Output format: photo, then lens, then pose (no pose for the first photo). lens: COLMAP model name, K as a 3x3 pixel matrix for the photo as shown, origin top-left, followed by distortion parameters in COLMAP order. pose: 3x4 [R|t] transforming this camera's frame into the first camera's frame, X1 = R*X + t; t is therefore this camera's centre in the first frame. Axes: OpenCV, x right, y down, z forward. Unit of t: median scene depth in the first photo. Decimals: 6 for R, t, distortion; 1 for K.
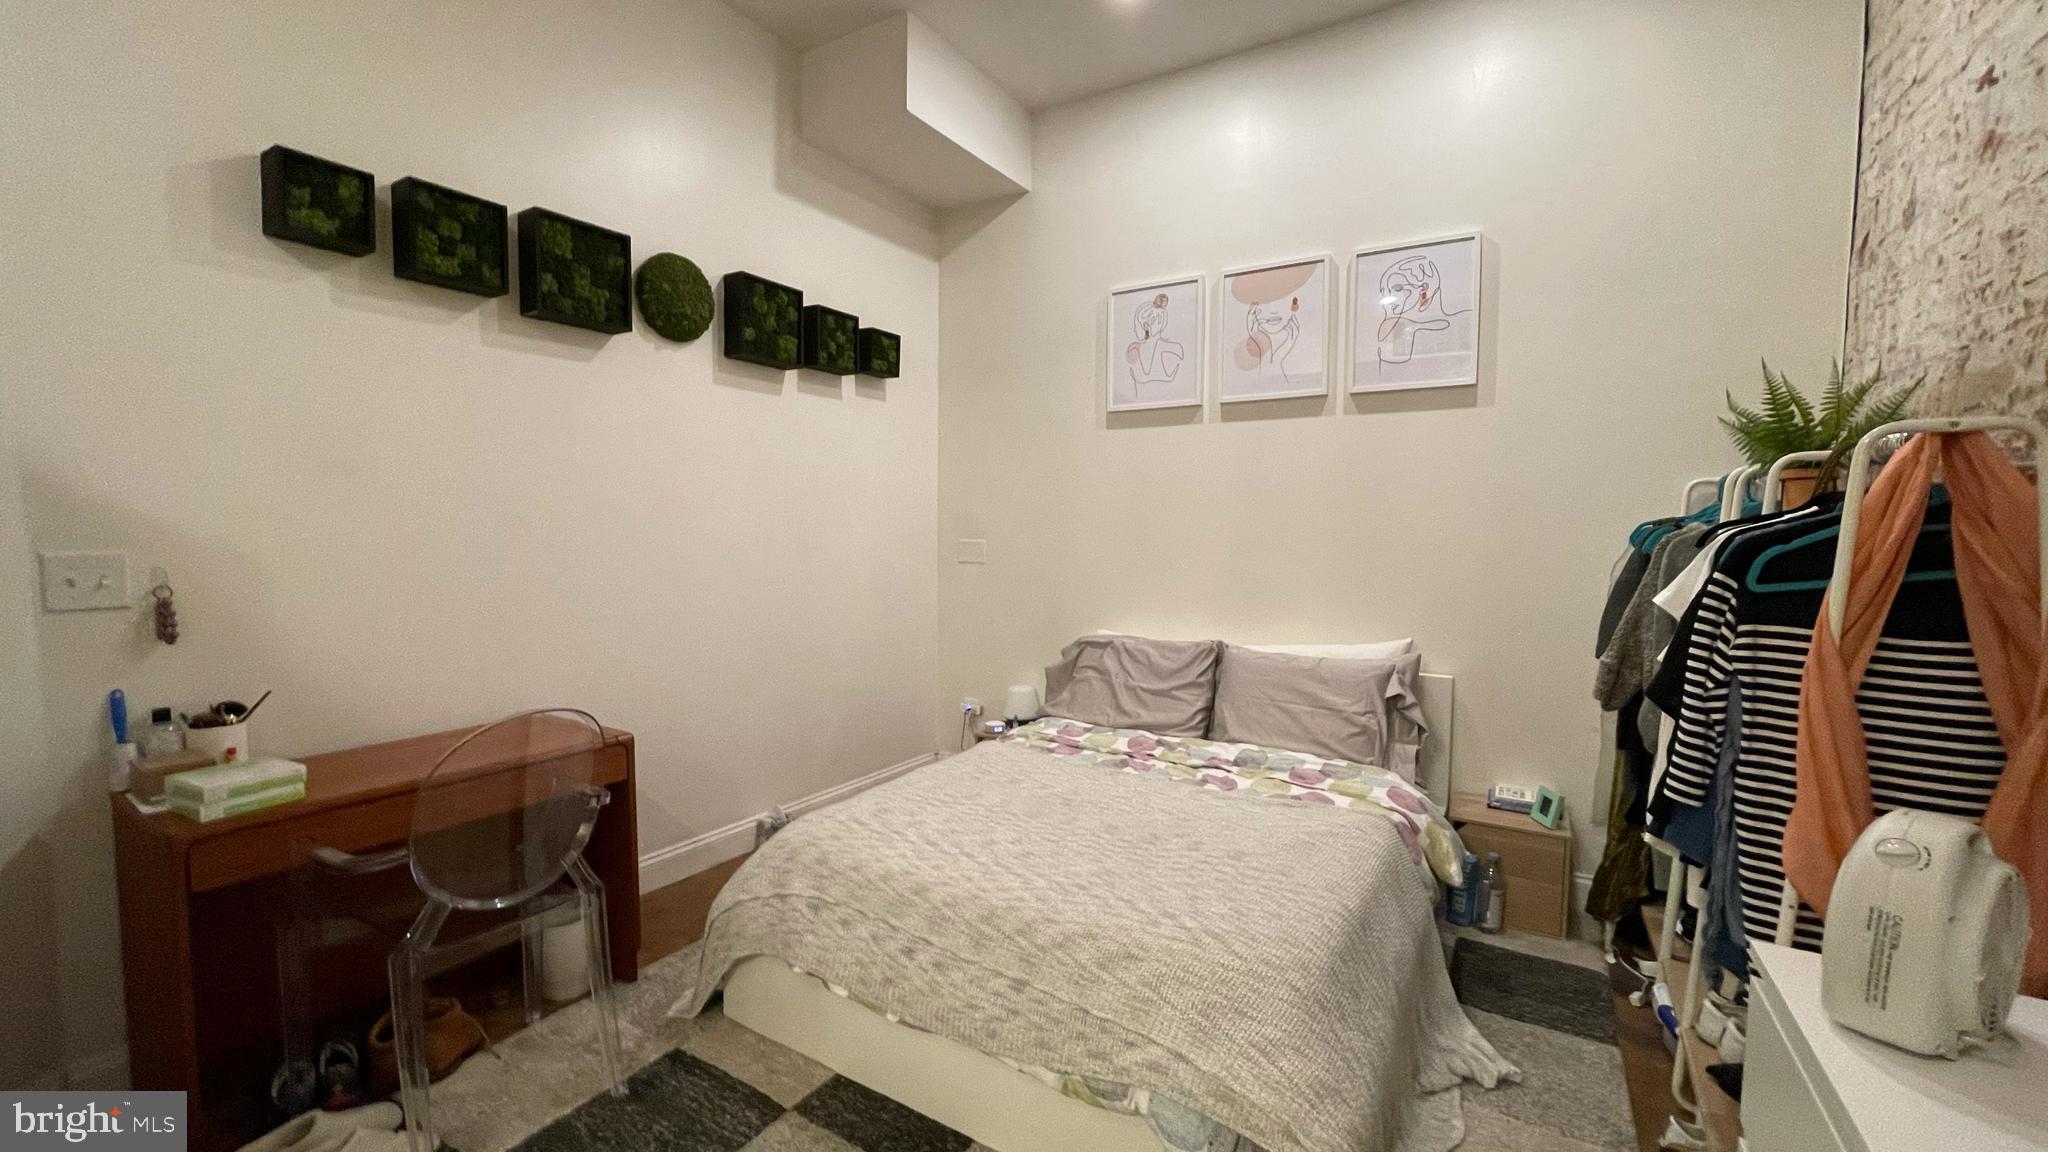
lens RADIAL K [[828.6, 0, 1017.1], [0, 828.6, 575.4], [0, 0, 1]] dist [-0.001602, -0.000347]
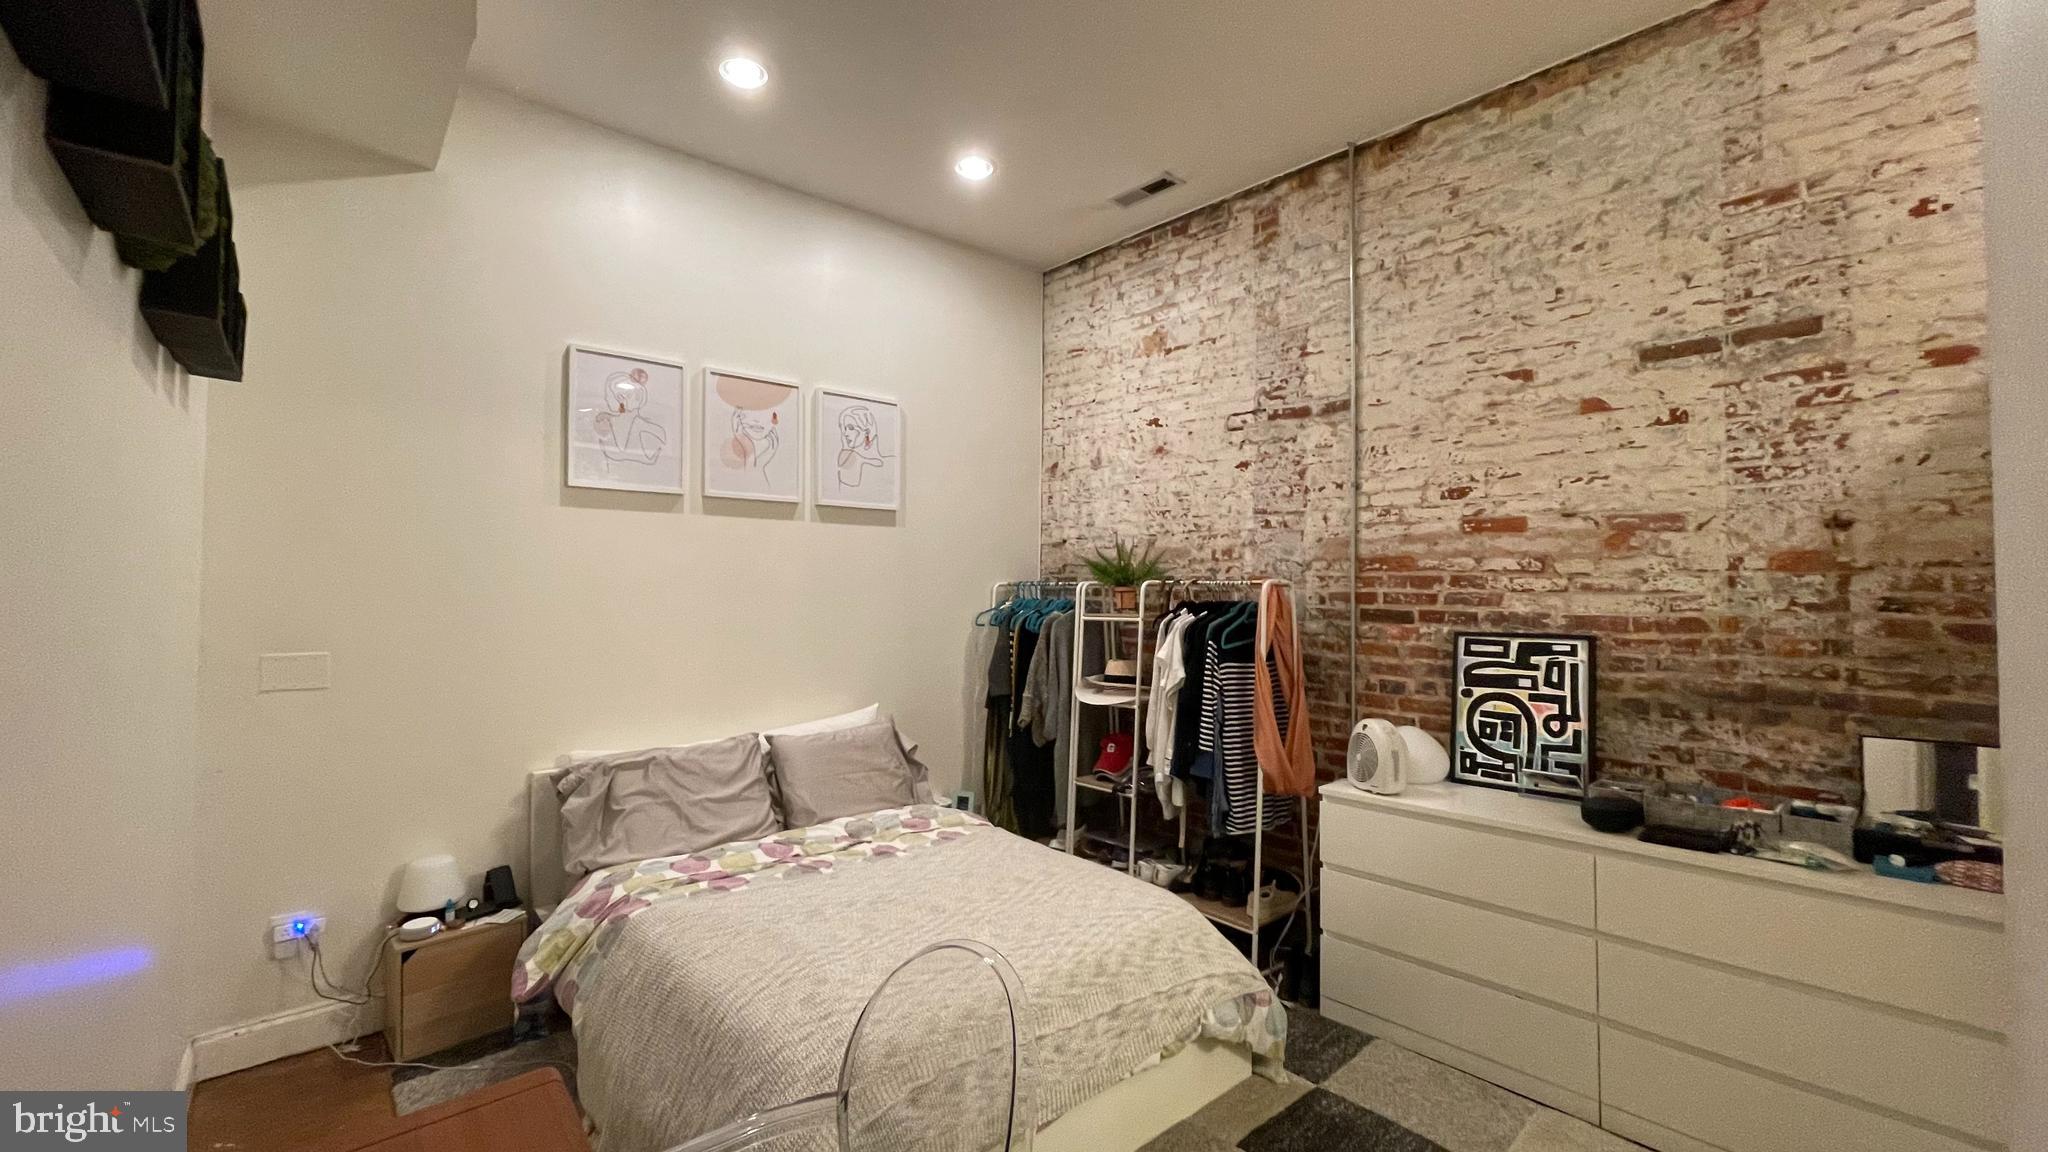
lens RADIAL K [[828.6, 0, 1017.1], [0, 828.6, 575.4], [0, 0, 1]] dist [-0.001602, -0.000347]
pose [[0.287768, 0.011883, 0.957626, -0.692189], [0.060957, 0.997668, -0.030697, -0.069263], [-0.955758, 0.067207, 0.286373, 0.421975]]
